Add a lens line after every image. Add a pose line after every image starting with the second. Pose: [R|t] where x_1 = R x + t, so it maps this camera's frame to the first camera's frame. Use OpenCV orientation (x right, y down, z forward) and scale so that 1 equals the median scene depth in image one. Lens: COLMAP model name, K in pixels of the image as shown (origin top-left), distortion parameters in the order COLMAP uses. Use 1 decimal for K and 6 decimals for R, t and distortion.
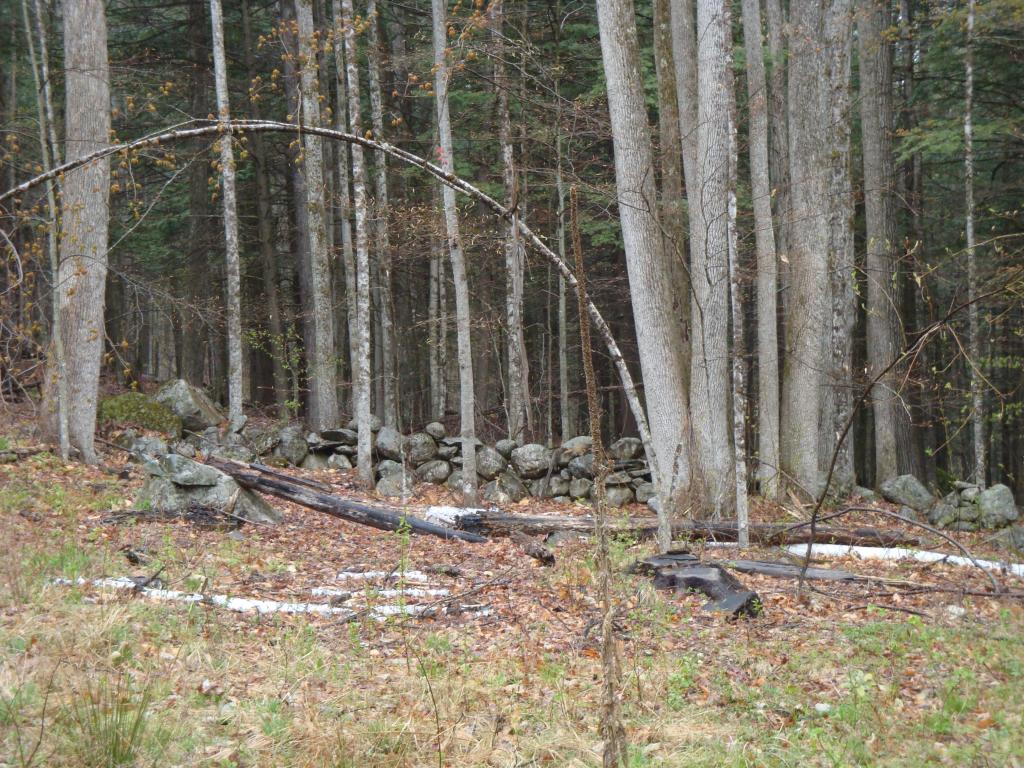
lens RADIAL K [[2327.0, 0, 512.0], [0, 2327.0, 384.0], [0, 0, 1]] dist [0.283722, -0.022279]
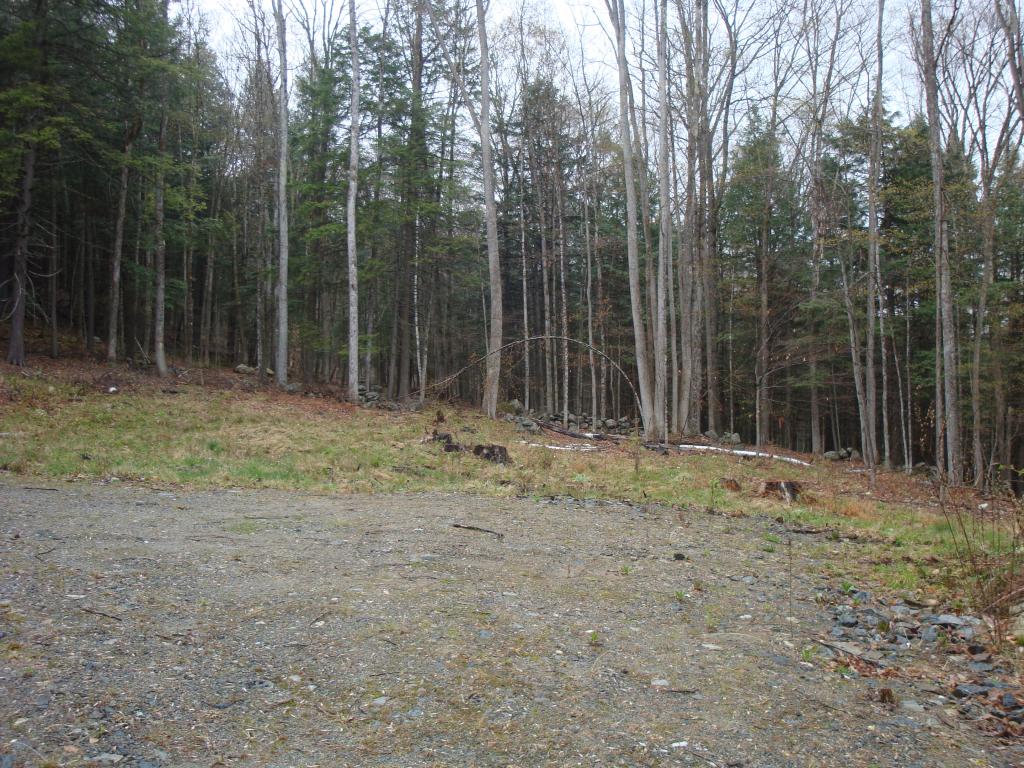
lens RADIAL K [[915.9, 0, 512.0], [0, 915.9, 384.0], [0, 0, 1]] dist [-0.170028, 0.159322]
pose [[0.996372, 0.025920, -0.081064, -0.032799], [-0.028168, 0.999246, -0.026718, 0.013543], [0.080310, 0.028905, 0.996351, -0.470748]]
